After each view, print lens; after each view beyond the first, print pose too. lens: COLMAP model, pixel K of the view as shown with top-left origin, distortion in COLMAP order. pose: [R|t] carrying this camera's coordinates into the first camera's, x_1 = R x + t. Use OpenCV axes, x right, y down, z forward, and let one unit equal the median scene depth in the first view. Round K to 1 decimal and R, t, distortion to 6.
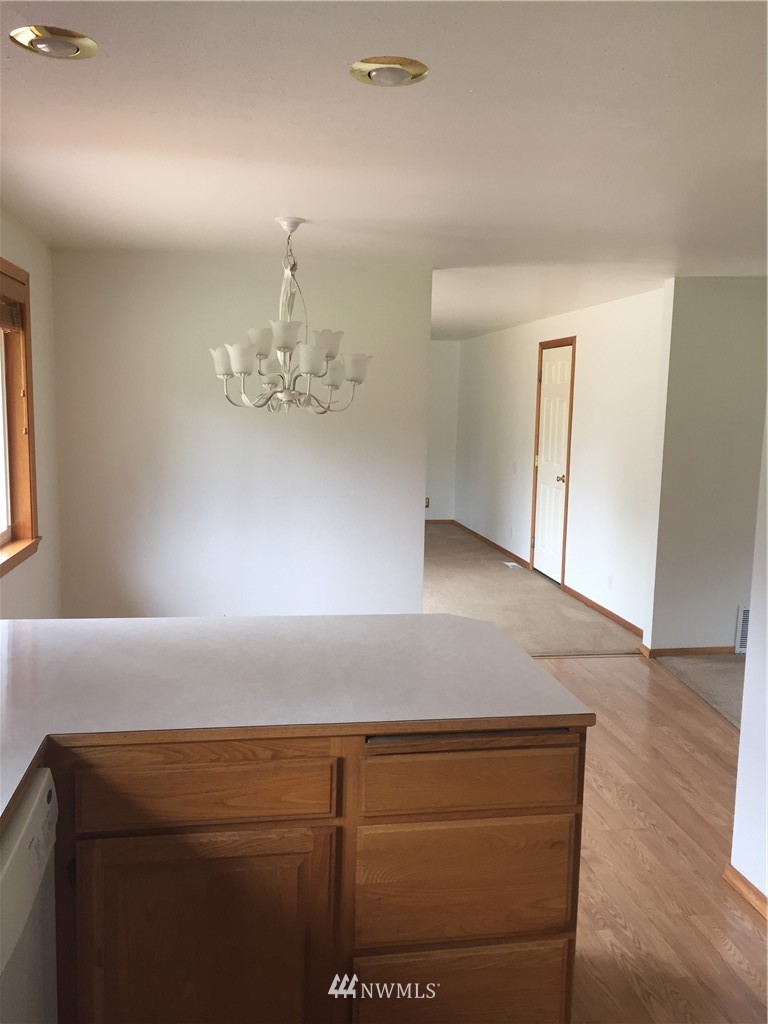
lens RADIAL K [[866.9, 0, 384.0], [0, 866.9, 512.0], [0, 0, 1]] dist [0.087775, -0.110668]
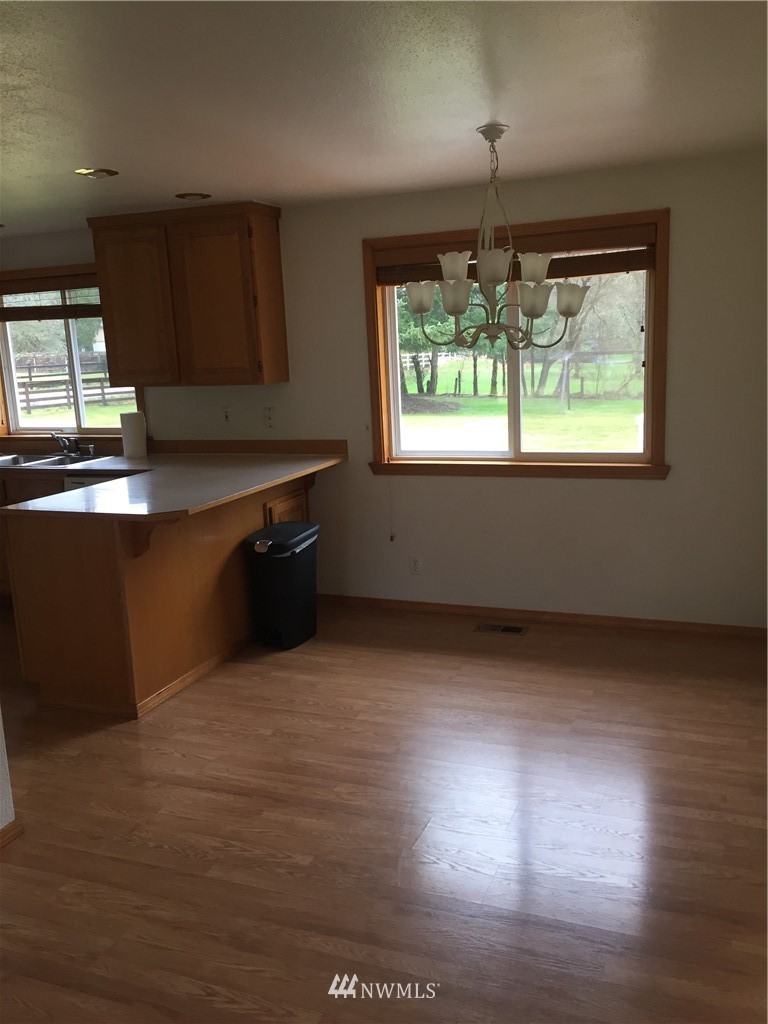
lens RADIAL K [[866.9, 0, 384.0], [0, 866.9, 512.0], [0, 0, 1]] dist [0.087775, -0.110668]
pose [[-0.516335, 0.160531, -0.841206, 0.795943], [-0.078928, 0.969173, 0.233398, -0.163625], [0.852742, 0.186906, -0.487747, 1.474698]]
